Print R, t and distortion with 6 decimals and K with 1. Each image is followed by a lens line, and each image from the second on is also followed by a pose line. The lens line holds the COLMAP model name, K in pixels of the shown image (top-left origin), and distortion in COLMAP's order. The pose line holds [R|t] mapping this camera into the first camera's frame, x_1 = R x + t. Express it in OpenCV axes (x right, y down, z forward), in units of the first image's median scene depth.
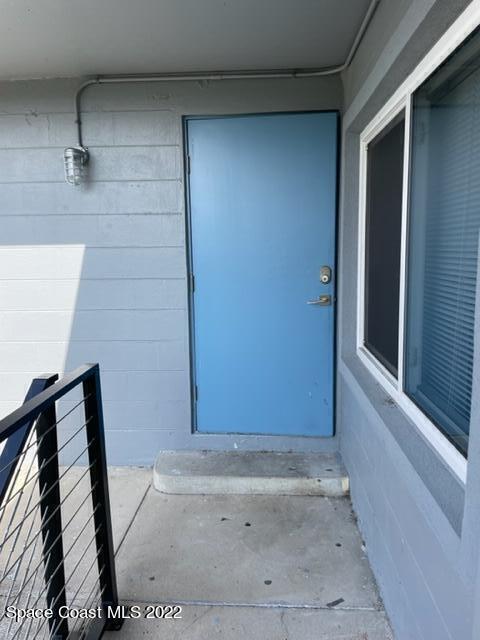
lens RADIAL K [[485.2, 0, 239.3], [0, 485.2, 318.8], [0, 0, 1]] dist [0.086161, -0.115212]
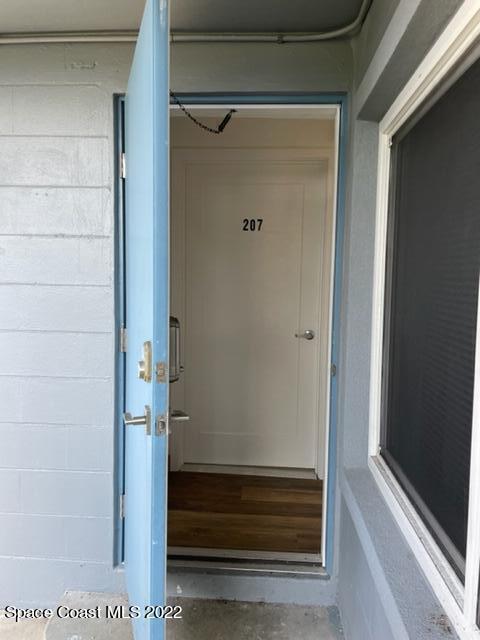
lens RADIAL K [[485.2, 0, 239.3], [0, 485.2, 320.7], [0, 0, 1]] dist [0.086161, -0.115212]
pose [[0.999410, 0.034221, 0.002786, 0.063543], [-0.033962, 0.997239, -0.066043, -0.063131], [-0.005039, 0.065909, 0.997813, 0.337751]]
